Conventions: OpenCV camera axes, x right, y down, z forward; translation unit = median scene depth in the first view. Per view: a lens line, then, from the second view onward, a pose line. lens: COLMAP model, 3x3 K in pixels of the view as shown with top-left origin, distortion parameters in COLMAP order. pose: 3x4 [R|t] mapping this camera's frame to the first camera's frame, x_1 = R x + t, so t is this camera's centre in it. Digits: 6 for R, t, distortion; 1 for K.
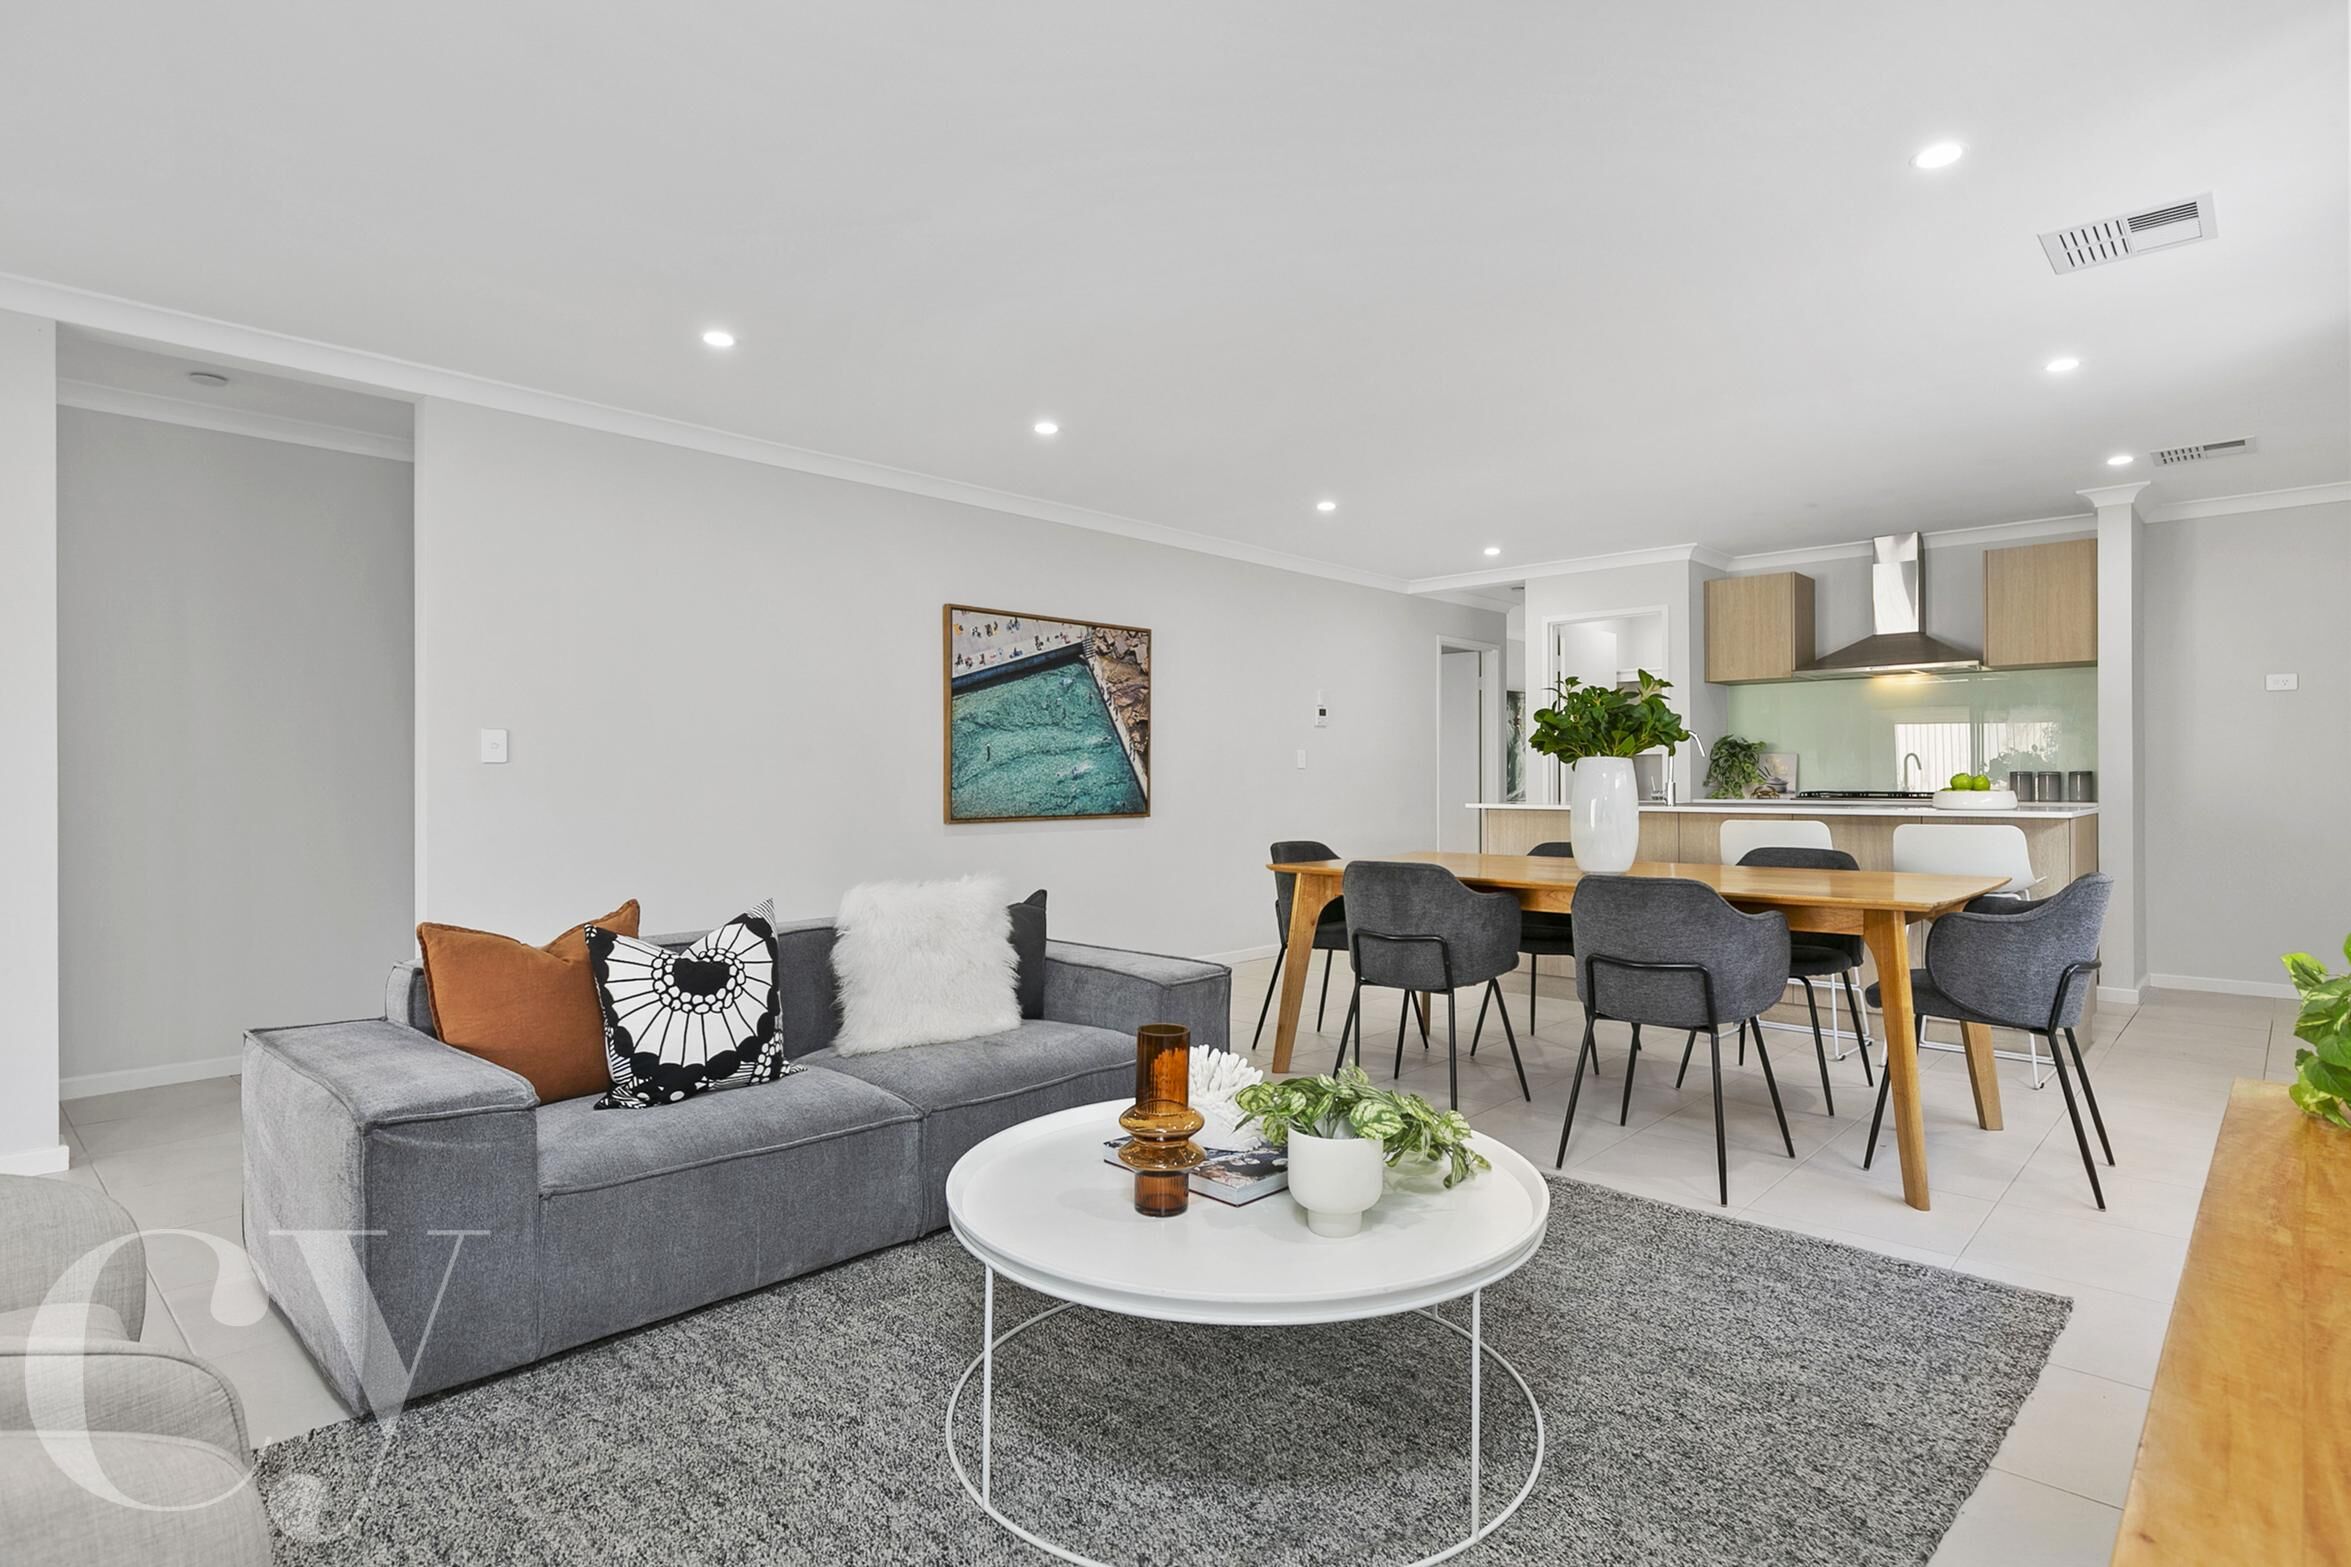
lens RADIAL K [[1162.6, 0, 1075.0], [0, 1162.6, 742.8], [0, 0, 1]] dist [-0.013733, -0.002853]
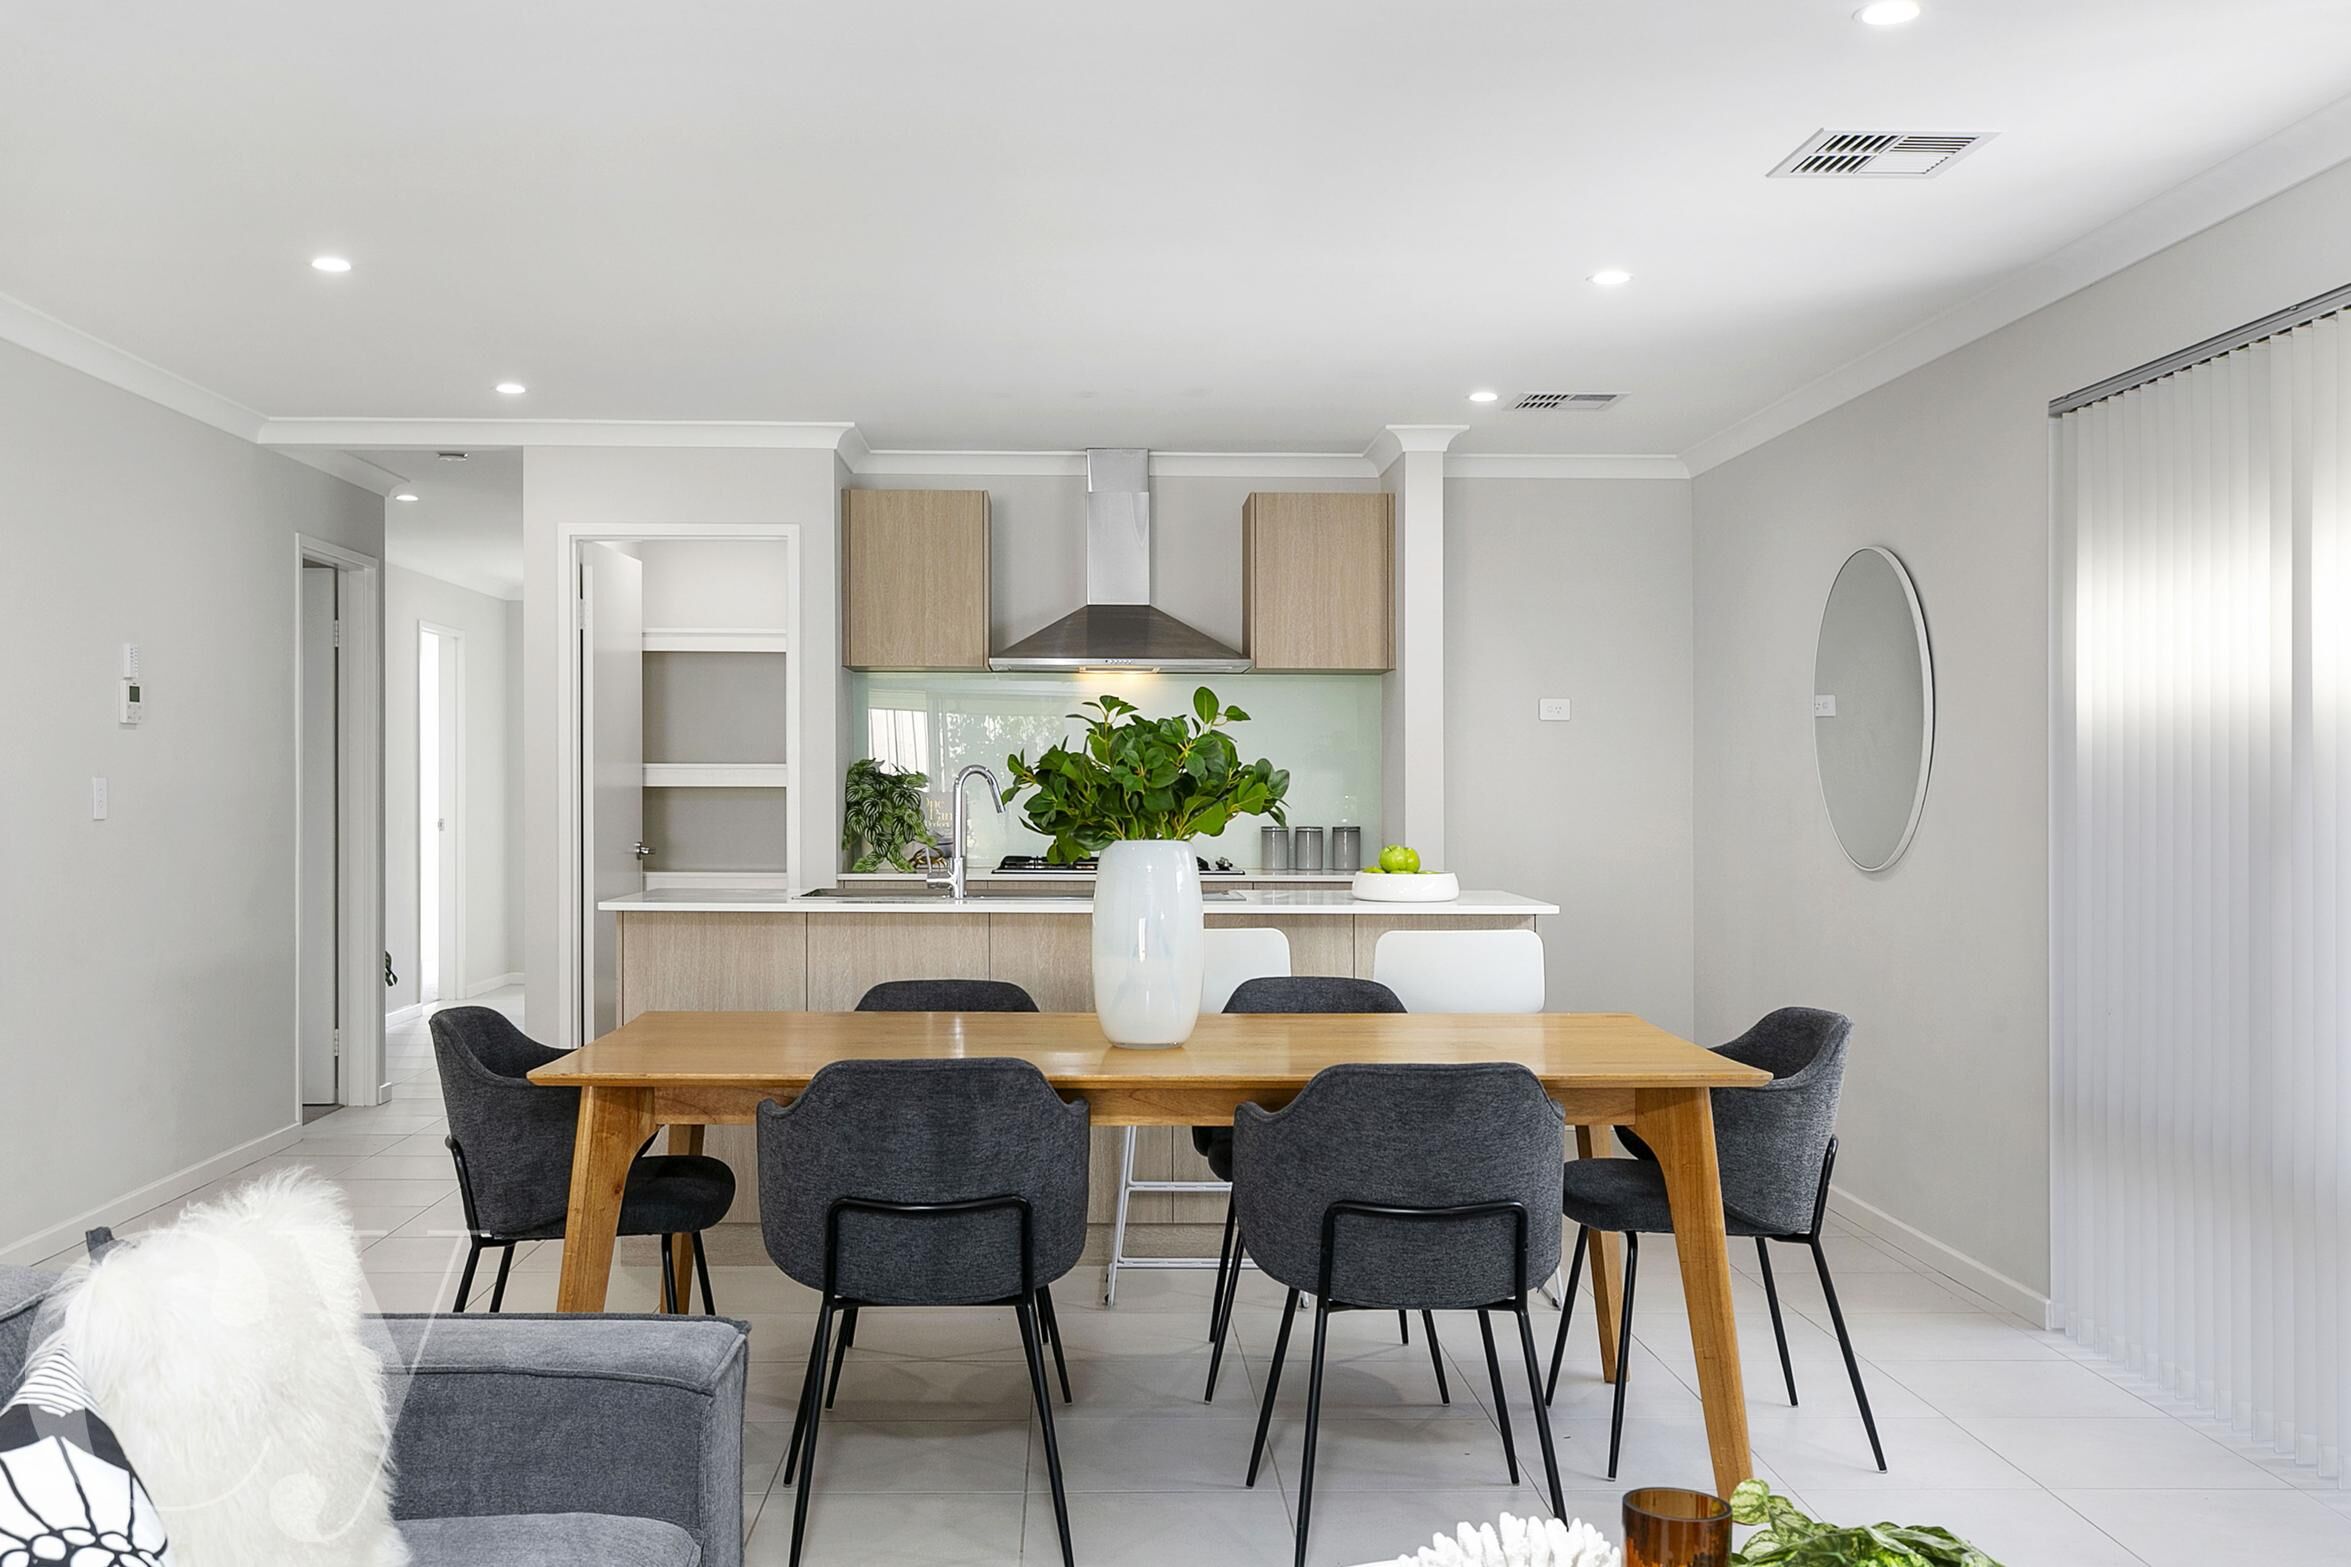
lens RADIAL K [[2335.2, 0, 1043.7], [0, 2335.2, 674.1], [0, 0, 1]] dist [-0.000335, 0.000000]
pose [[0.702680, 0.034982, 0.710646, -0.252512], [-0.022492, 0.999384, -0.026956, -0.023798], [-0.711151, 0.002958, 0.703034, 0.142482]]
